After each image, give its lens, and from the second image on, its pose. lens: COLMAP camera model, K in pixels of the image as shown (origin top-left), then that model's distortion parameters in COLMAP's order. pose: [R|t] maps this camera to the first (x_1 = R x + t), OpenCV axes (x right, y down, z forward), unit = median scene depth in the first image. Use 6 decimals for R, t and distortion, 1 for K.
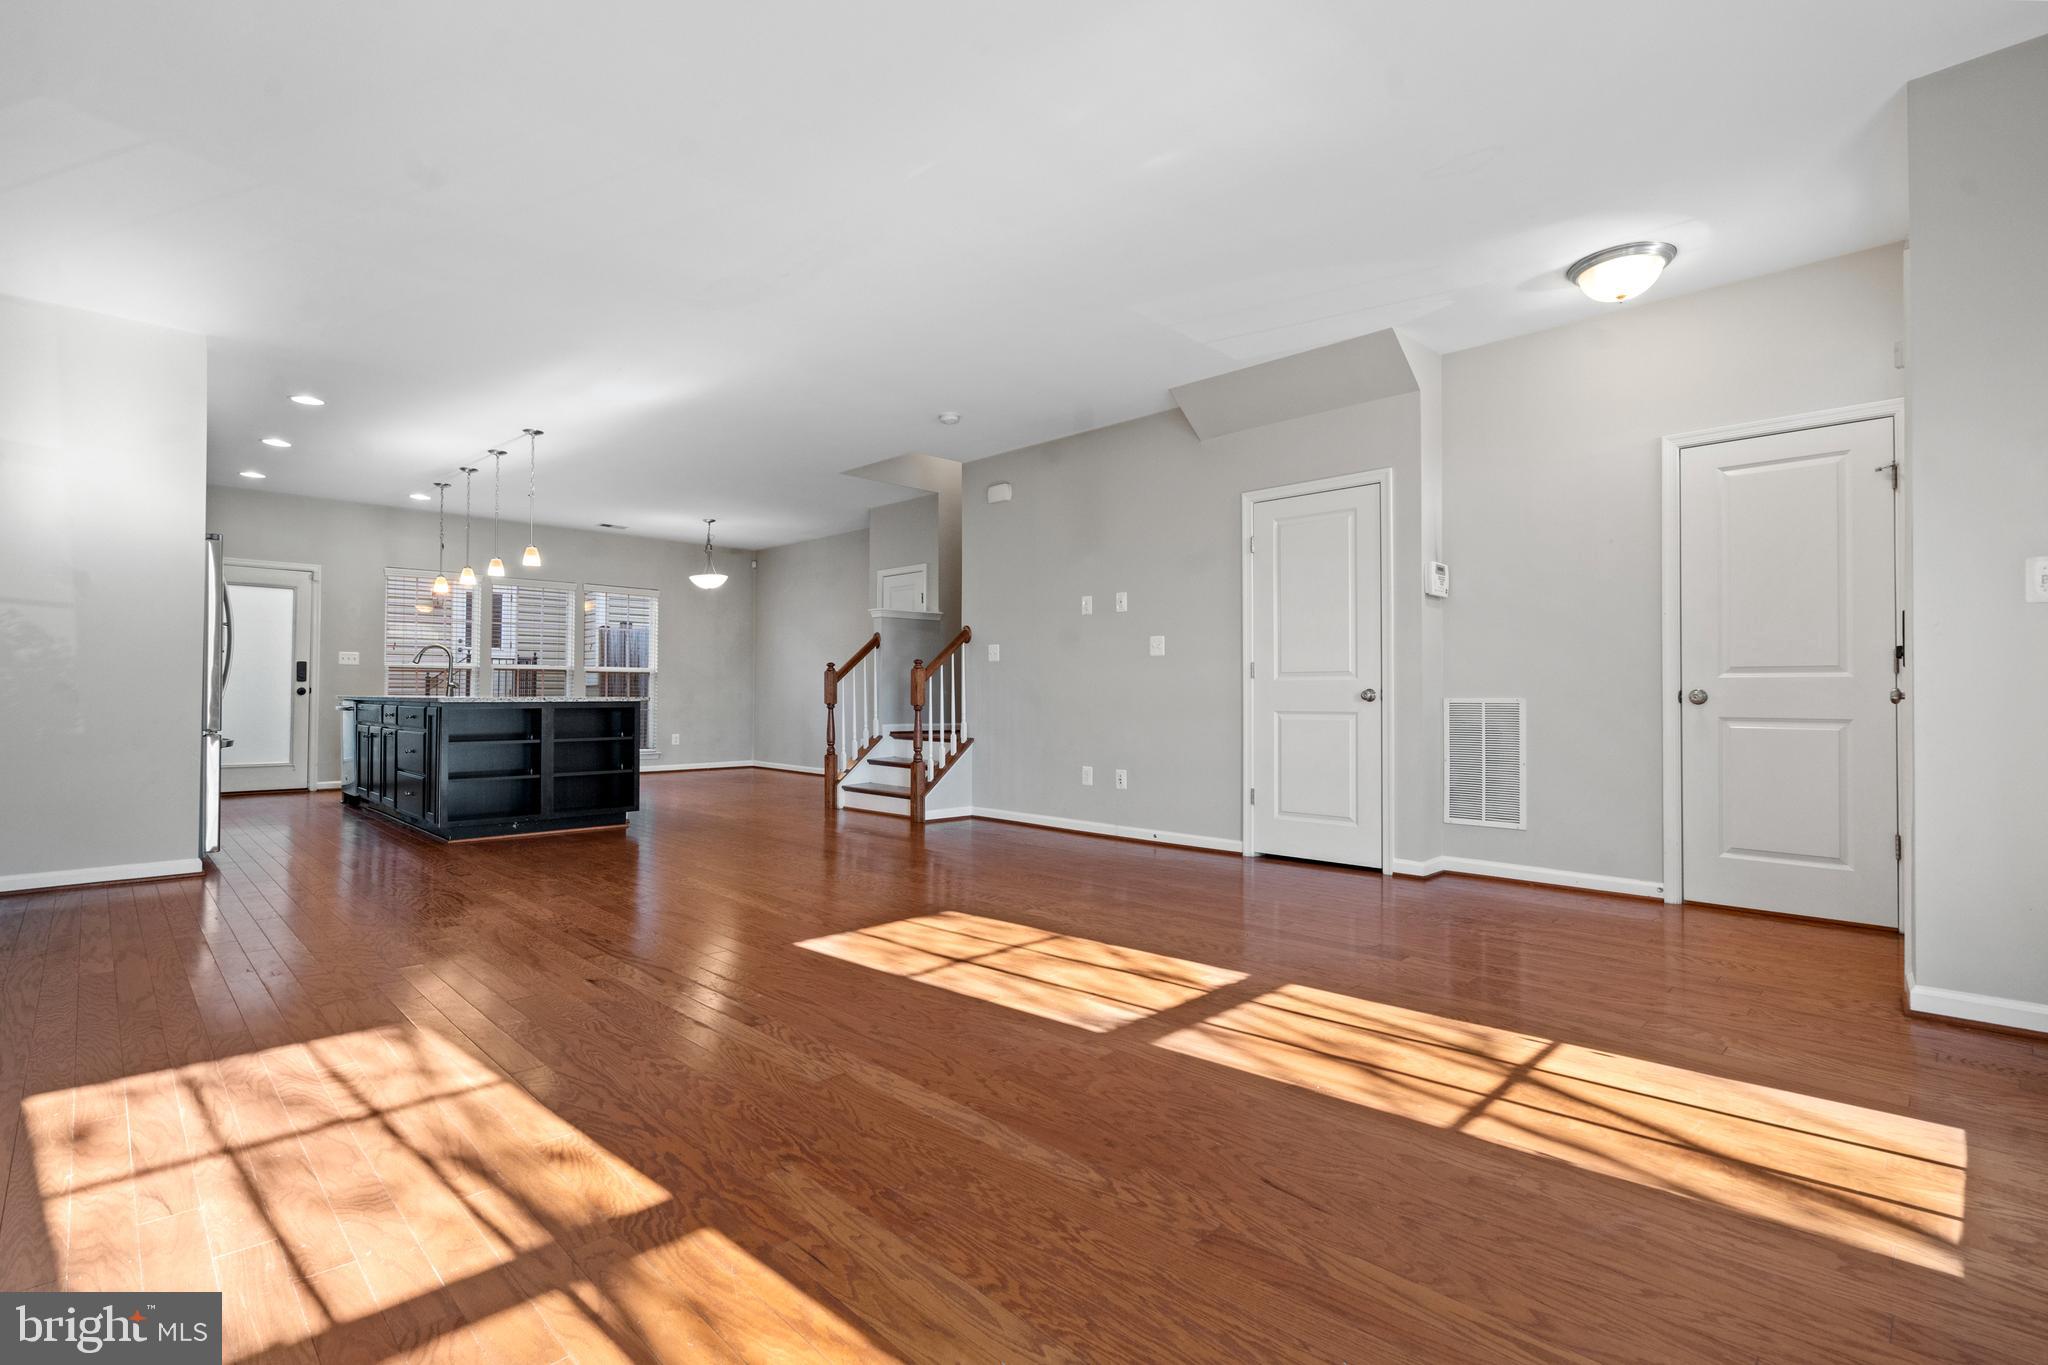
lens RADIAL K [[931.6, 0, 1016.3], [0, 931.6, 679.2], [0, 0, 1]] dist [-0.001691, 0.000360]
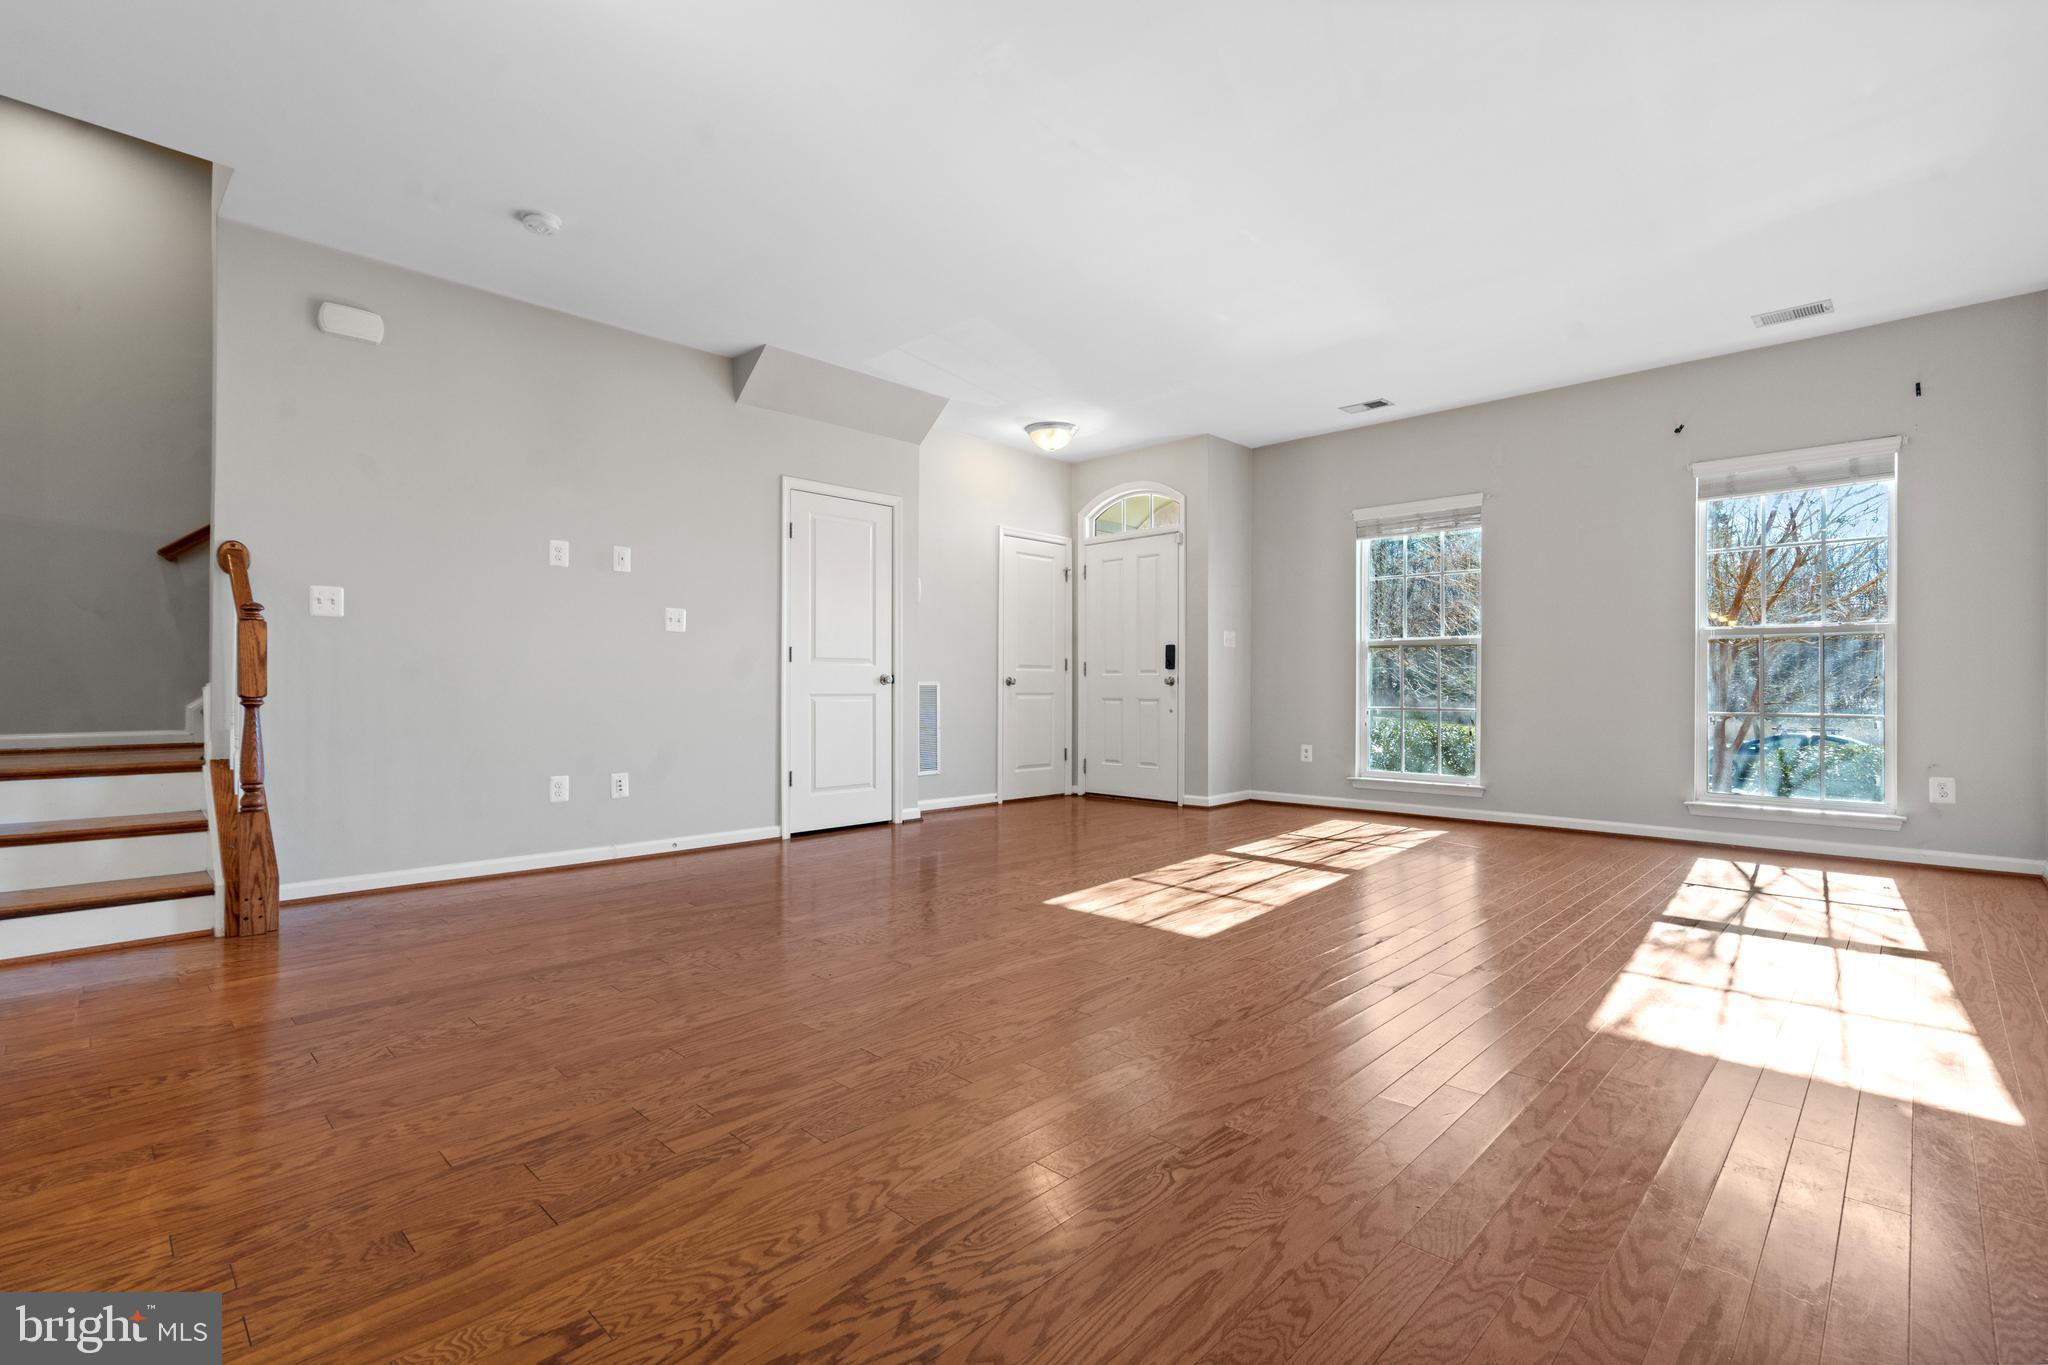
lens RADIAL K [[923.1, 0, 1011.5], [0, 923.1, 686.7], [0, 0, 1]] dist [-0.004059, 0.000421]
pose [[-0.006850, -0.003651, 0.999970, -0.531282], [-0.019537, 0.999803, 0.003516, 0.012253], [-0.999786, -0.019513, -0.006920, 0.542427]]
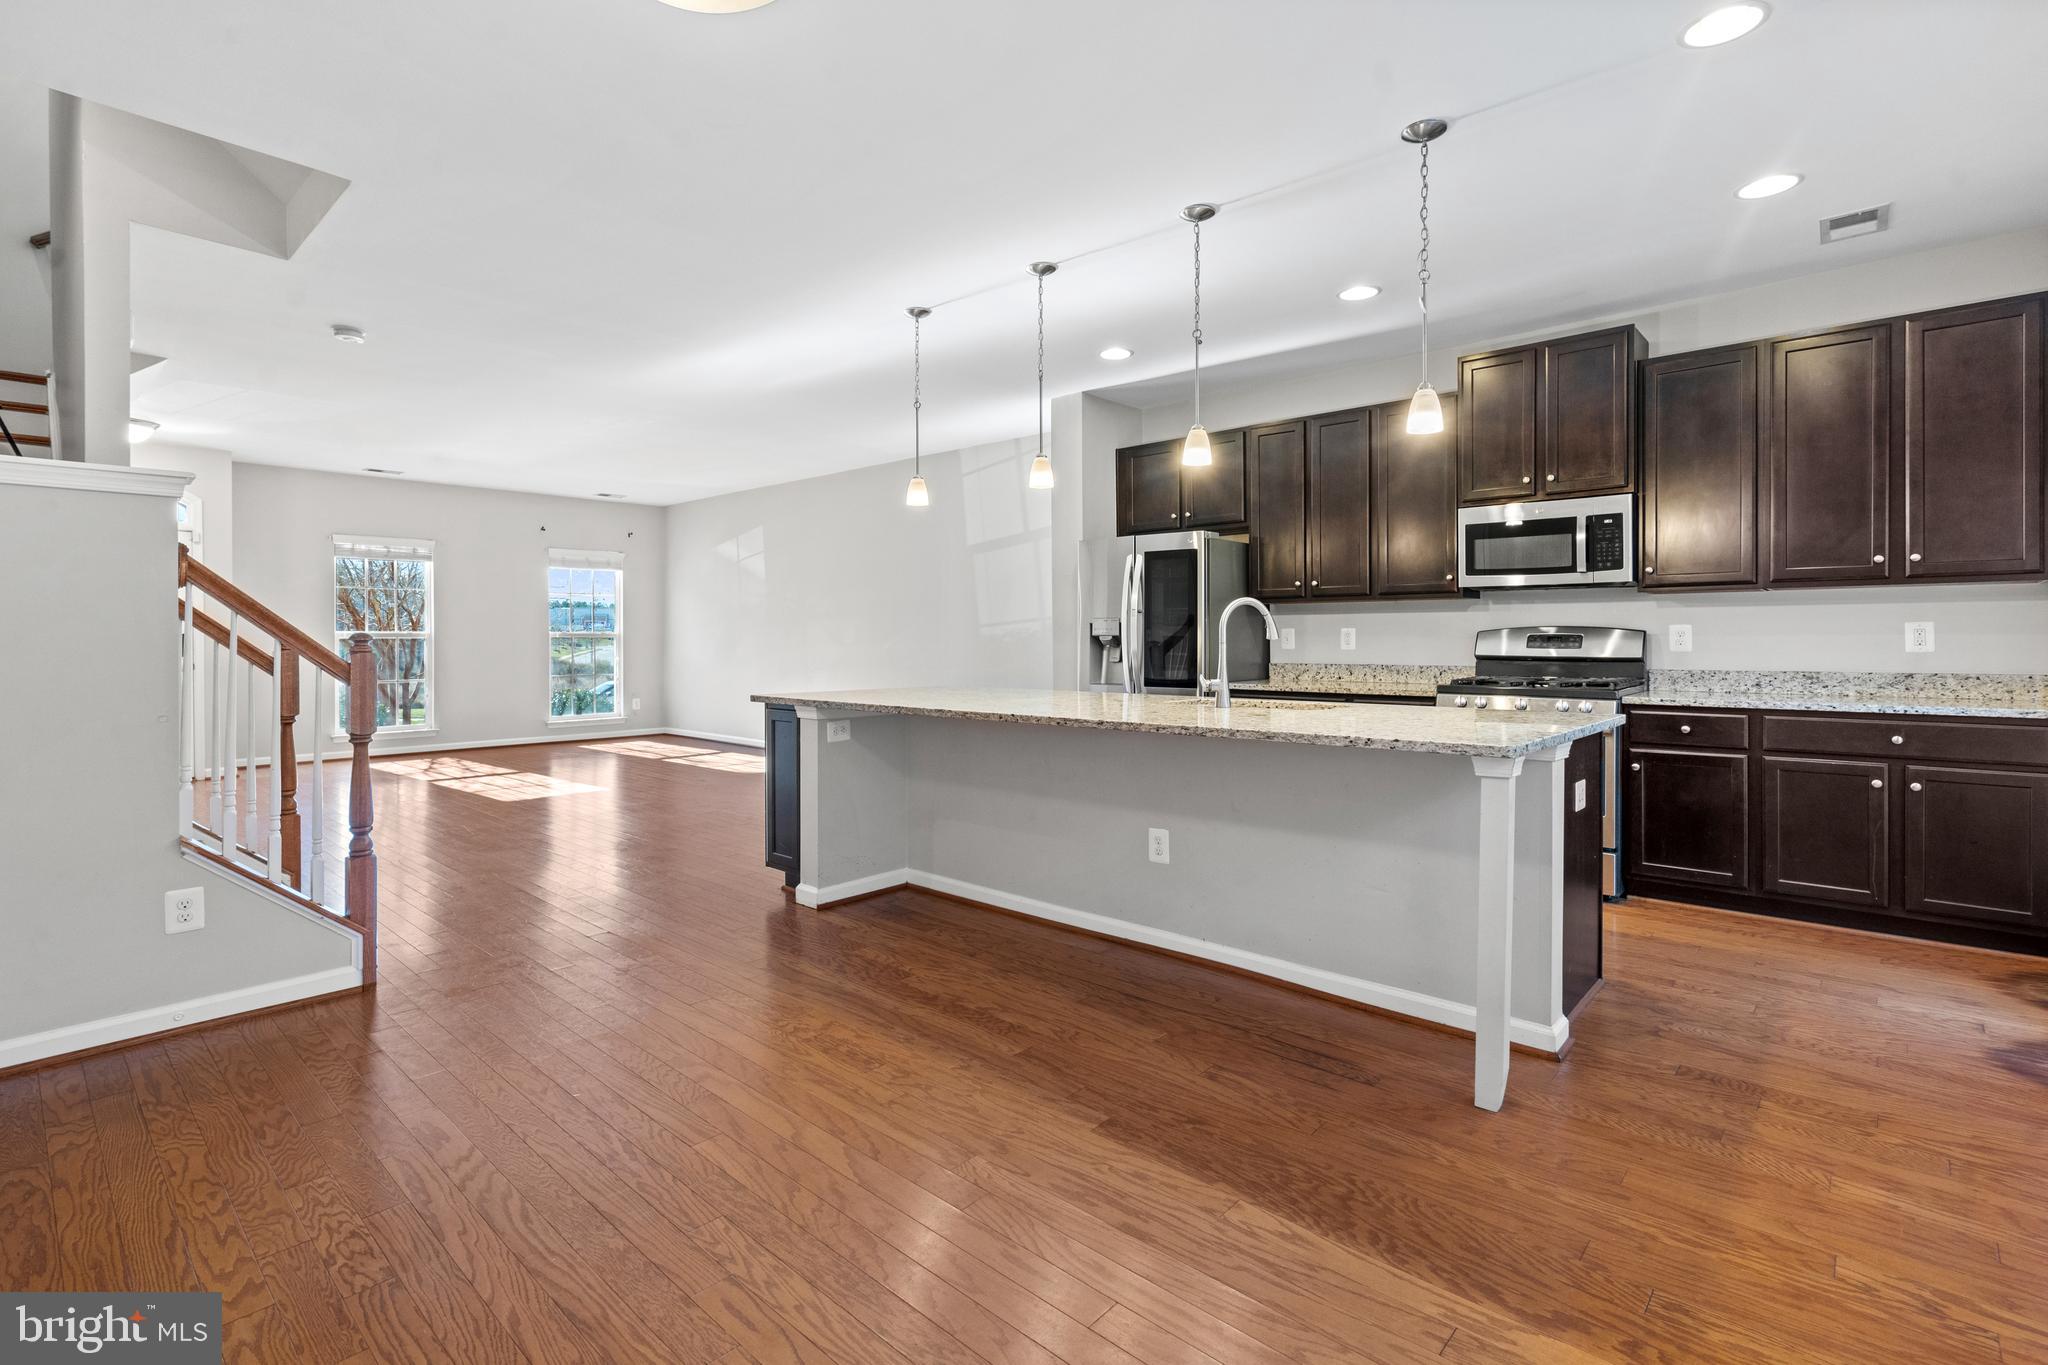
lens RADIAL K [[975.8, 0, 1012.0], [0, 975.8, 638.0], [0, 0, 1]] dist [-0.000198, 0.000925]
pose [[-0.999462, 0.000341, -0.032799, -0.472467], [0.000814, 0.999896, -0.014393, -0.009349], [0.032791, -0.014412, -0.999358, 1.443138]]
